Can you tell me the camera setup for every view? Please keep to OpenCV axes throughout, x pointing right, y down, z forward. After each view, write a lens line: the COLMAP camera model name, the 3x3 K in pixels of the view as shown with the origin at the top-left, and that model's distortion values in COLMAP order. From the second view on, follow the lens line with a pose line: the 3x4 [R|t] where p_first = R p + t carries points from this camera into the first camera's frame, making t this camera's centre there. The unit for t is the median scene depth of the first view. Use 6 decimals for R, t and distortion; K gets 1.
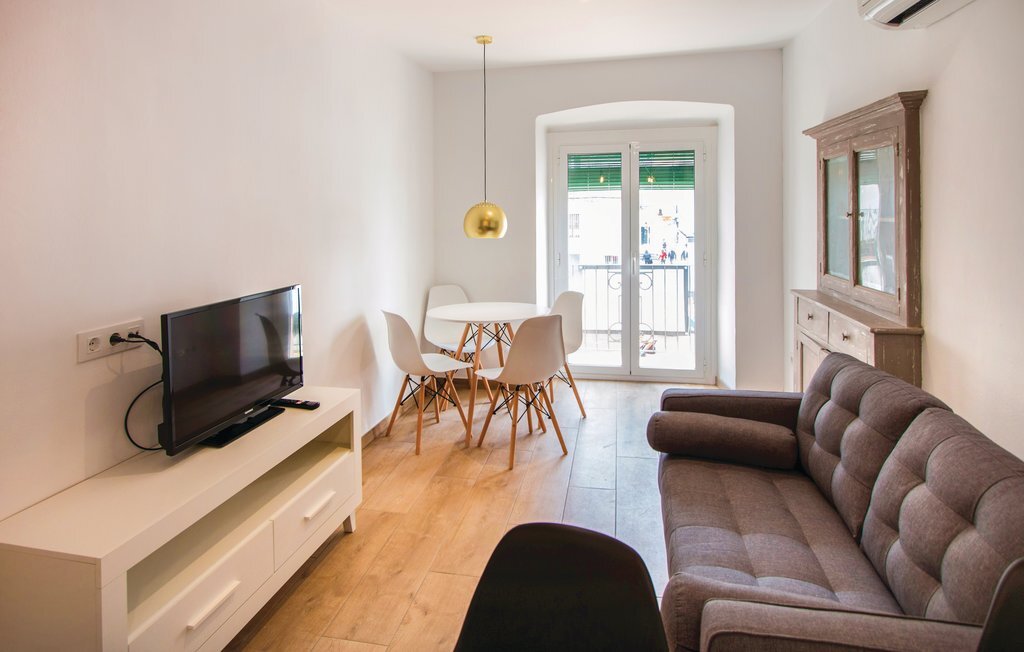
lens RADIAL K [[608.0, 0, 512.7], [0, 608.0, 208.2], [0, 0, 1]] dist [-0.000215, -0.000053]
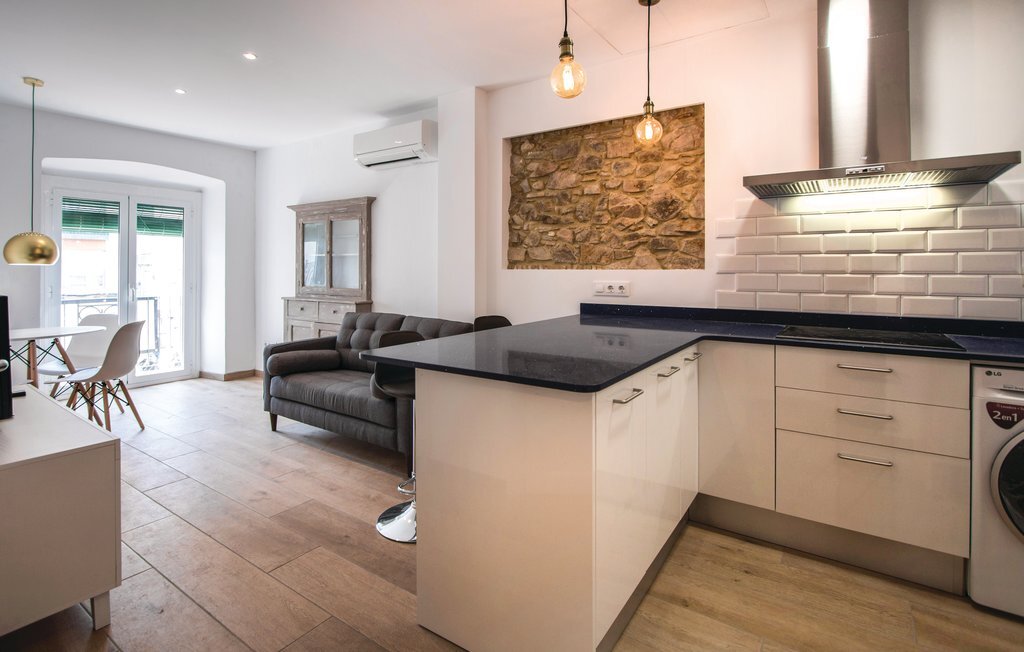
lens RADIAL K [[487.6, 0, 512.4], [0, 487.6, 271.0], [0, 0, 1]] dist [-0.000150, -0.000048]
pose [[0.388633, 0.011085, 0.921326, -0.521713], [-0.004473, 0.999939, -0.010144, 0.066007], [-0.921382, -0.000179, 0.388659, -0.128765]]
